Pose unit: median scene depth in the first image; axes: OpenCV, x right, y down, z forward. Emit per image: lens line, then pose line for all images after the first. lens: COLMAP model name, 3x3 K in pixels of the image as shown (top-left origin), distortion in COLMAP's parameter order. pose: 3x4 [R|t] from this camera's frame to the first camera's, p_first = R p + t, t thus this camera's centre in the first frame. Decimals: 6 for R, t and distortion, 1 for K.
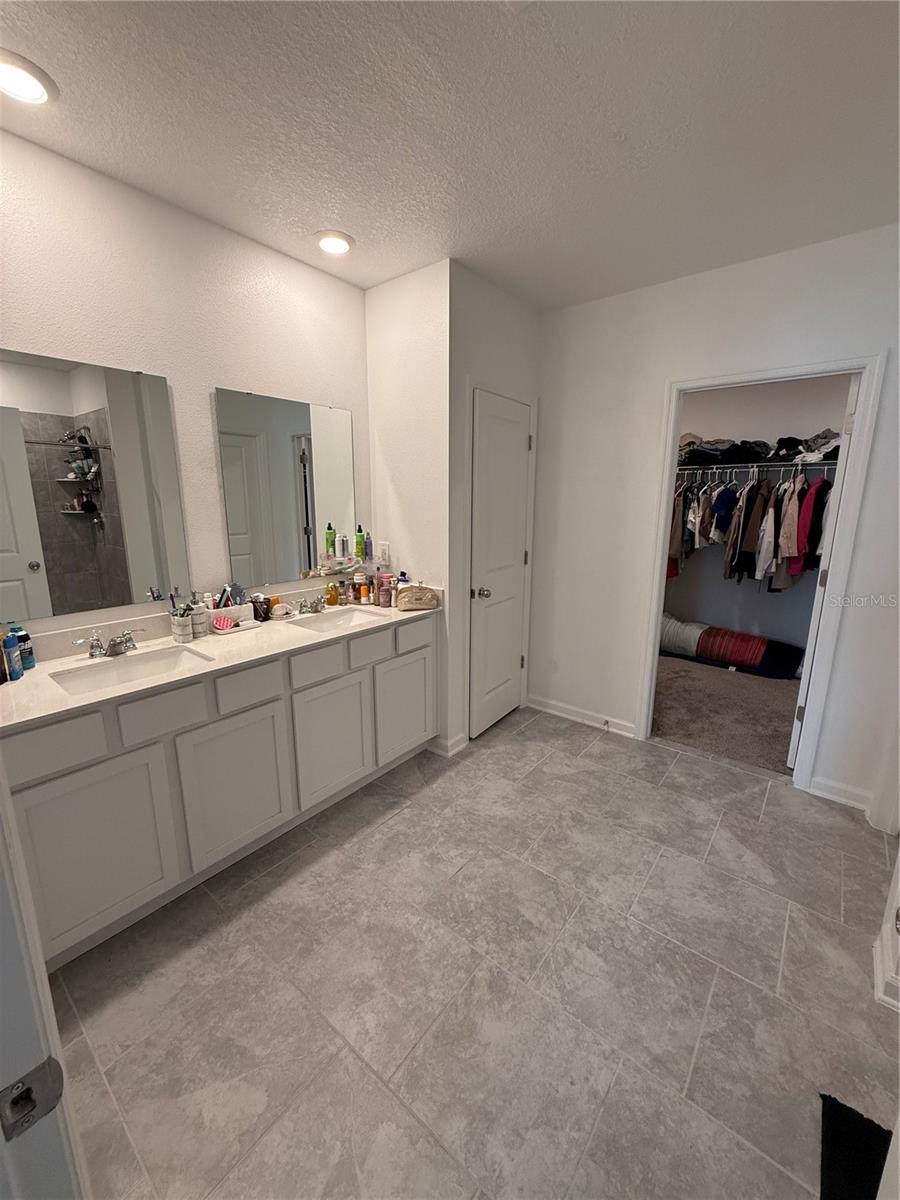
lens RADIAL K [[478.0, 0, 450.6], [0, 478.0, 603.7], [0, 0, 1]] dist [0.003408, 0.000418]
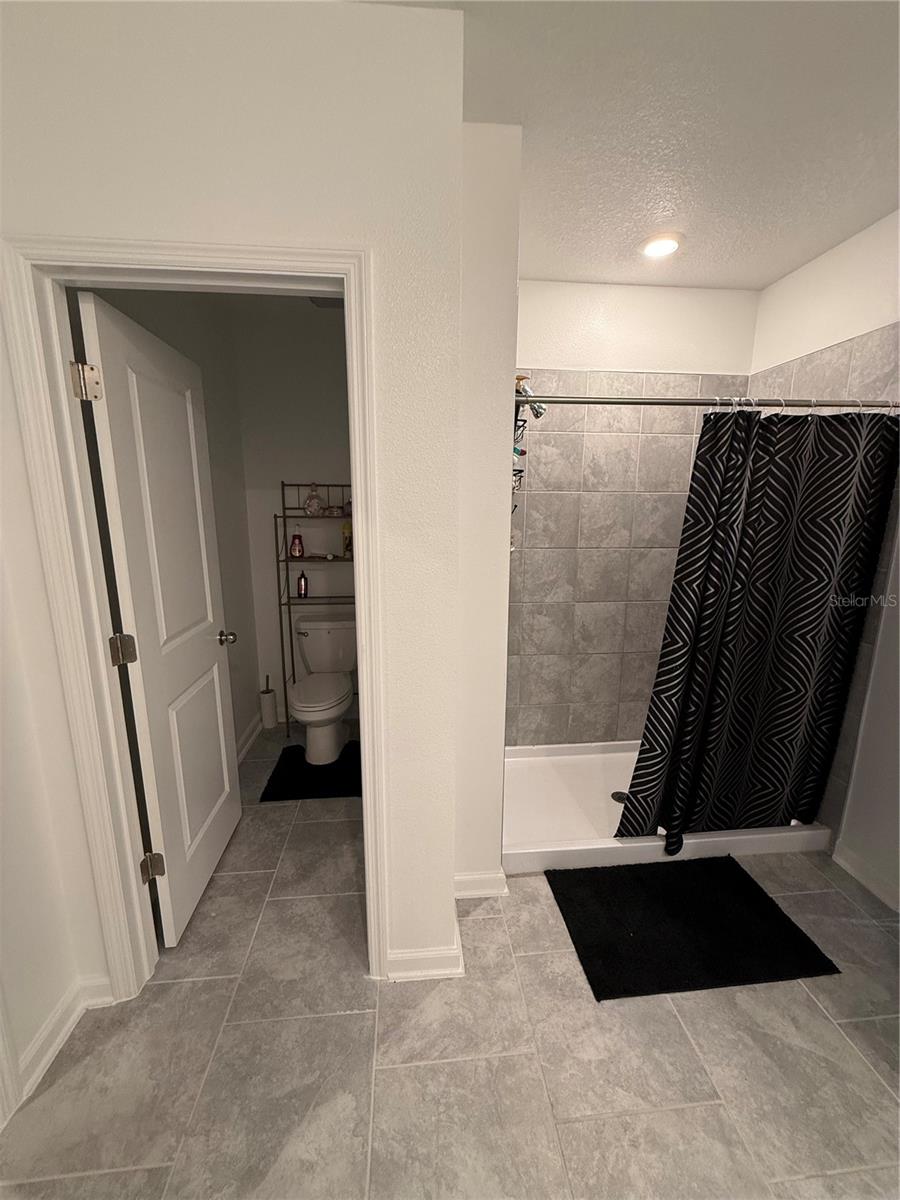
lens RADIAL K [[478.0, 0, 448.3], [0, 478.0, 602.1], [0, 0, 1]] dist [0.003408, 0.000418]
pose [[-0.703401, -0.145764, 0.695686, 0.259178], [0.143866, 0.929293, 0.340173, -0.298028], [-0.696081, 0.339364, -0.632695, 1.297220]]
